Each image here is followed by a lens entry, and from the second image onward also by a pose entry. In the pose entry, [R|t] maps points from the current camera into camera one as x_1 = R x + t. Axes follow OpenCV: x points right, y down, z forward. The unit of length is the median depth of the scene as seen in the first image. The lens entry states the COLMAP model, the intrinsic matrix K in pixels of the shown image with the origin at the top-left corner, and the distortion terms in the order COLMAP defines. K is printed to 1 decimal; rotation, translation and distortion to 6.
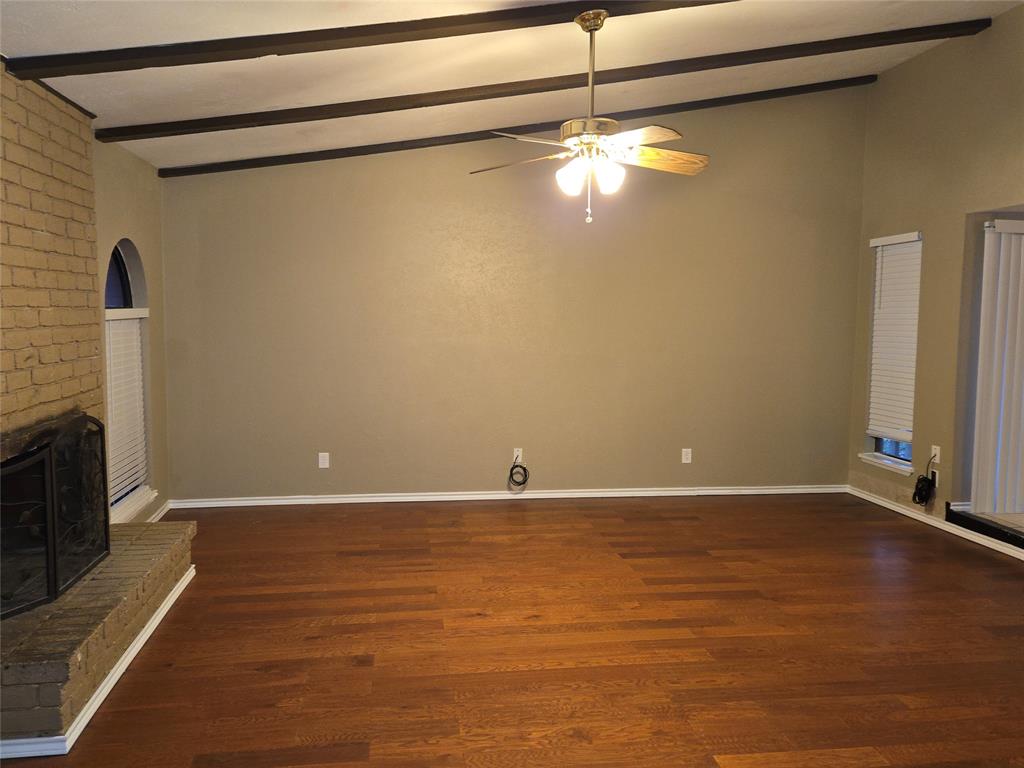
lens RADIAL K [[776.4, 0, 511.0], [0, 776.4, 385.8], [0, 0, 1]] dist [0.059453, 0.001699]
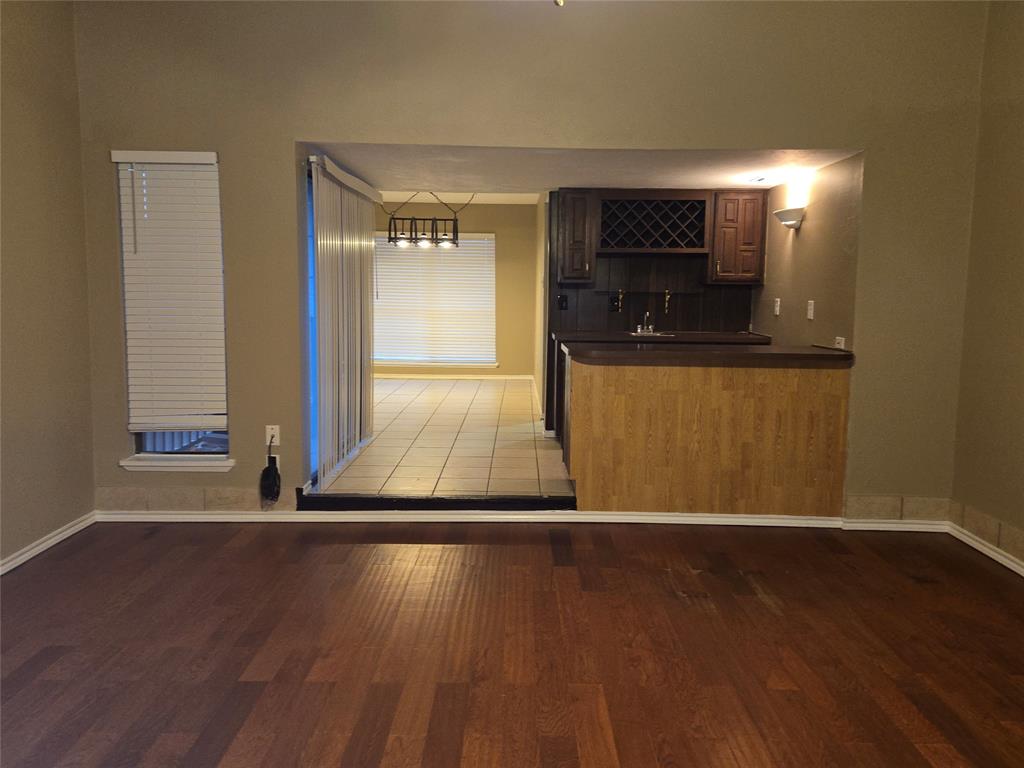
lens RADIAL K [[776.4, 0, 513.9], [0, 776.4, 376.3], [0, 0, 1]] dist [0.059453, 0.001699]
pose [[0.146203, -0.116343, 0.982389, -0.205237], [0.077387, 0.991362, 0.105889, -0.038913], [-0.986223, 0.060543, 0.153943, 0.598130]]
